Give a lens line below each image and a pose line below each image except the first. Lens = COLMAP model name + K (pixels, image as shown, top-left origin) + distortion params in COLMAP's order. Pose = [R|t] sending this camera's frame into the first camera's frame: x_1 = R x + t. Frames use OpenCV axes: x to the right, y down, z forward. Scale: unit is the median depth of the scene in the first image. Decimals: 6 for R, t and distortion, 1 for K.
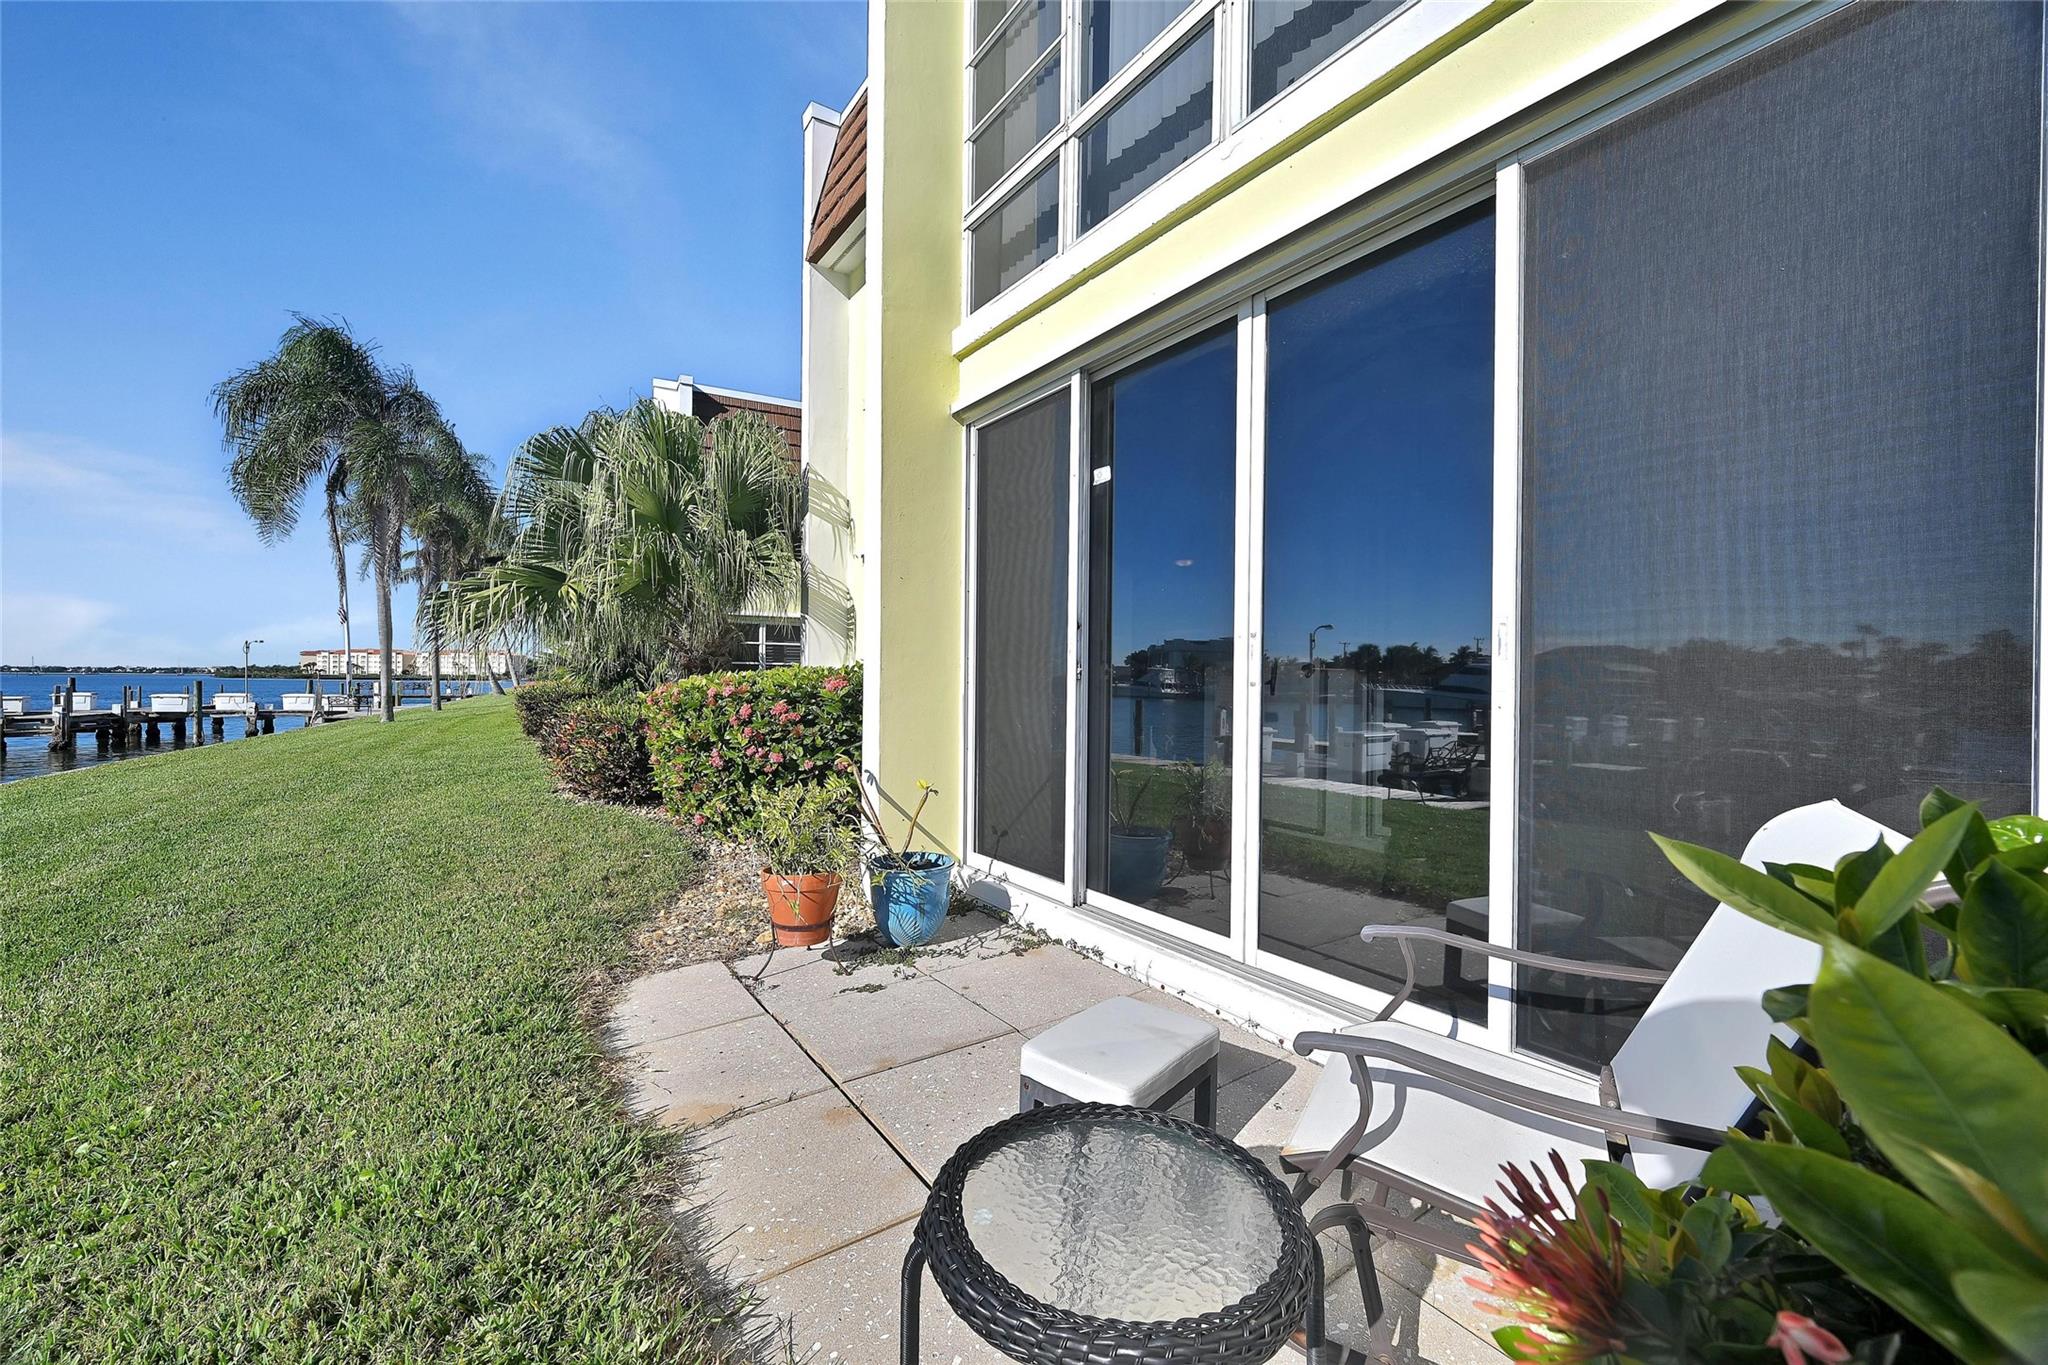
lens RADIAL K [[798.8, 0, 1001.2], [0, 798.8, 689.9], [0, 0, 1]] dist [-0.000820, -0.000071]
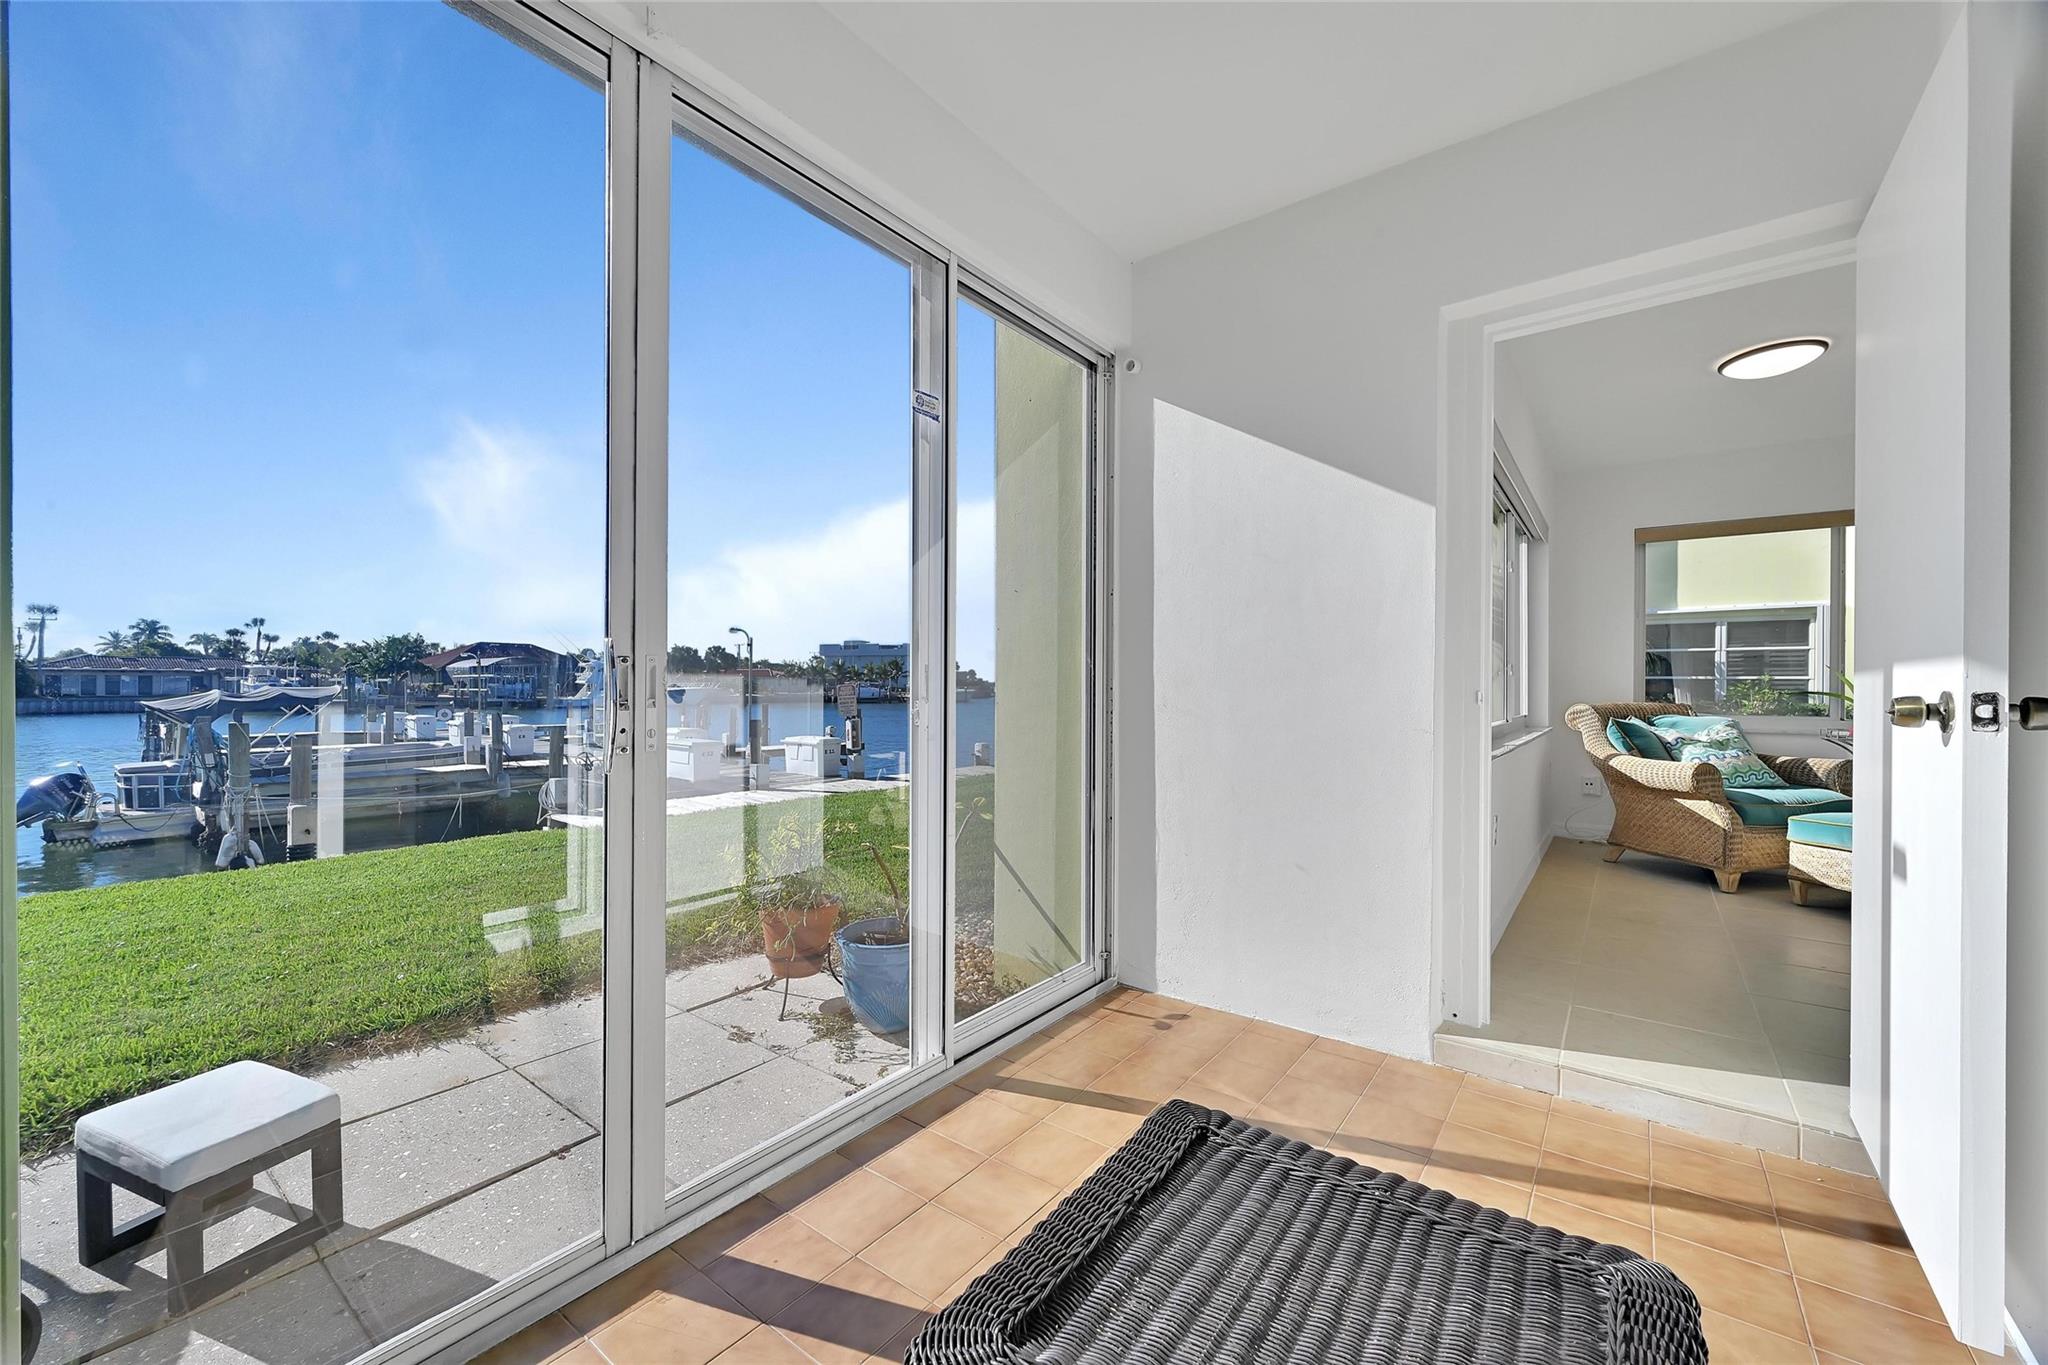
lens RADIAL K [[798.8, 0, 1001.2], [0, 798.8, 689.9], [0, 0, 1]] dist [-0.000820, -0.000071]
pose [[0.308828, -0.006249, -0.951097, 0.825063], [-0.015598, 0.999811, -0.011634, -0.027267], [0.950990, 0.018428, 0.308673, 0.992502]]
